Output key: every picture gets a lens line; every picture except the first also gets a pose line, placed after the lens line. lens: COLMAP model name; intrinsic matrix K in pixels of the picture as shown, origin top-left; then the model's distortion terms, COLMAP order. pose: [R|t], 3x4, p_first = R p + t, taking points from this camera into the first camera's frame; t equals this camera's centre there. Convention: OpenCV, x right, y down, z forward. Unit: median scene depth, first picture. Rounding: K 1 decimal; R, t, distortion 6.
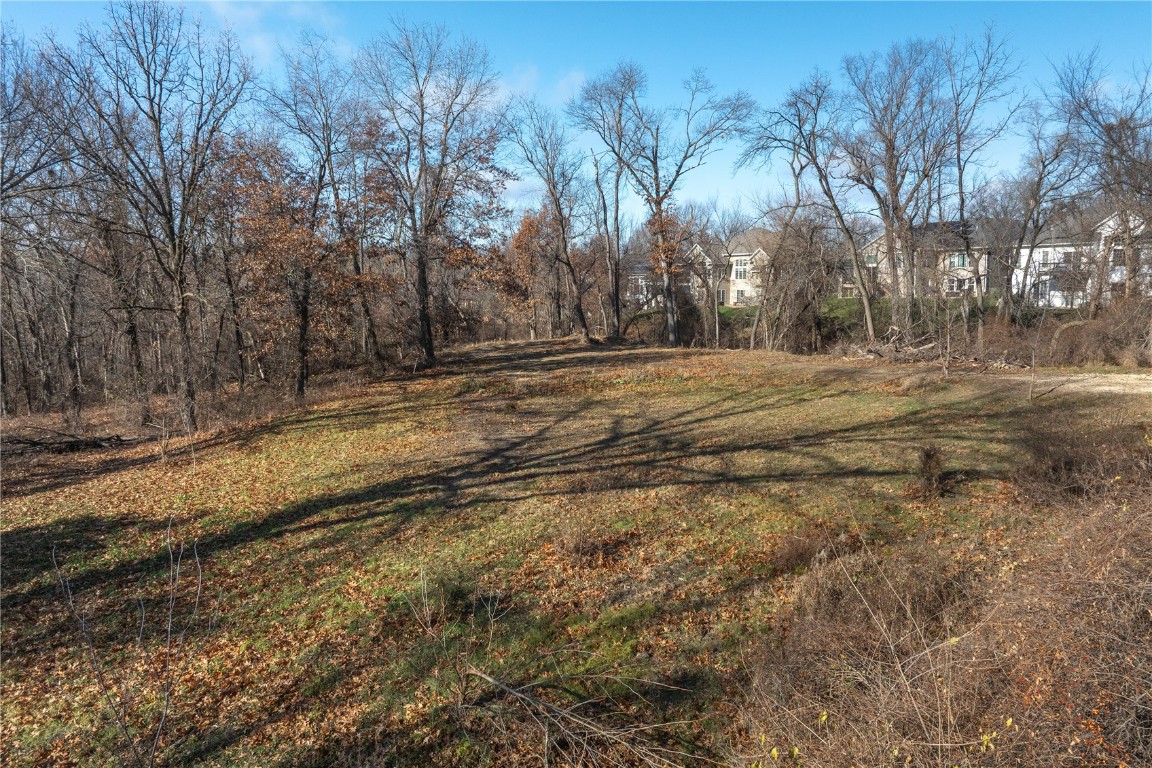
lens RADIAL K [[944.2, 0, 629.6], [0, 944.2, 383.3], [0, 0, 1]] dist [-0.038389, 0.000030]
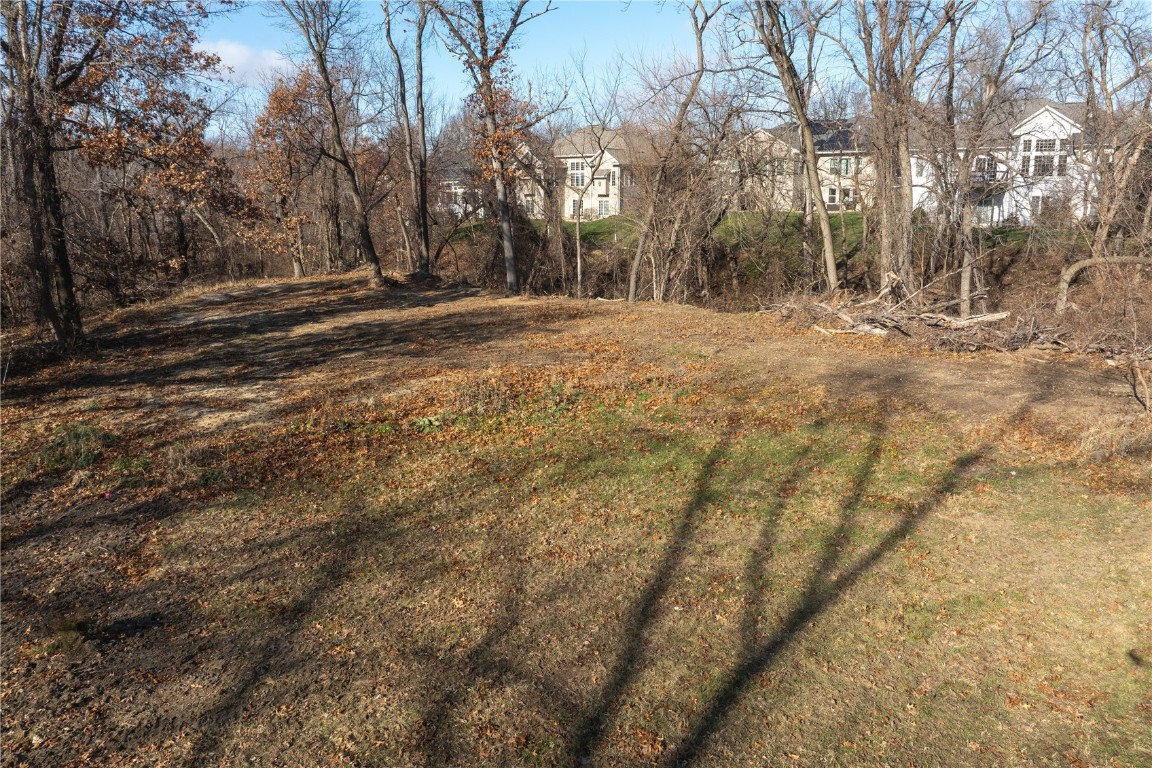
lens RADIAL K [[944.2, 0, 629.6], [0, 944.2, 383.3], [0, 0, 1]] dist [-0.038389, 0.000030]
pose [[0.980917, -0.028863, 0.192274, -0.002411], [0.009889, 0.995046, 0.098925, -0.038757], [-0.194176, -0.095135, 0.976343, 0.327076]]
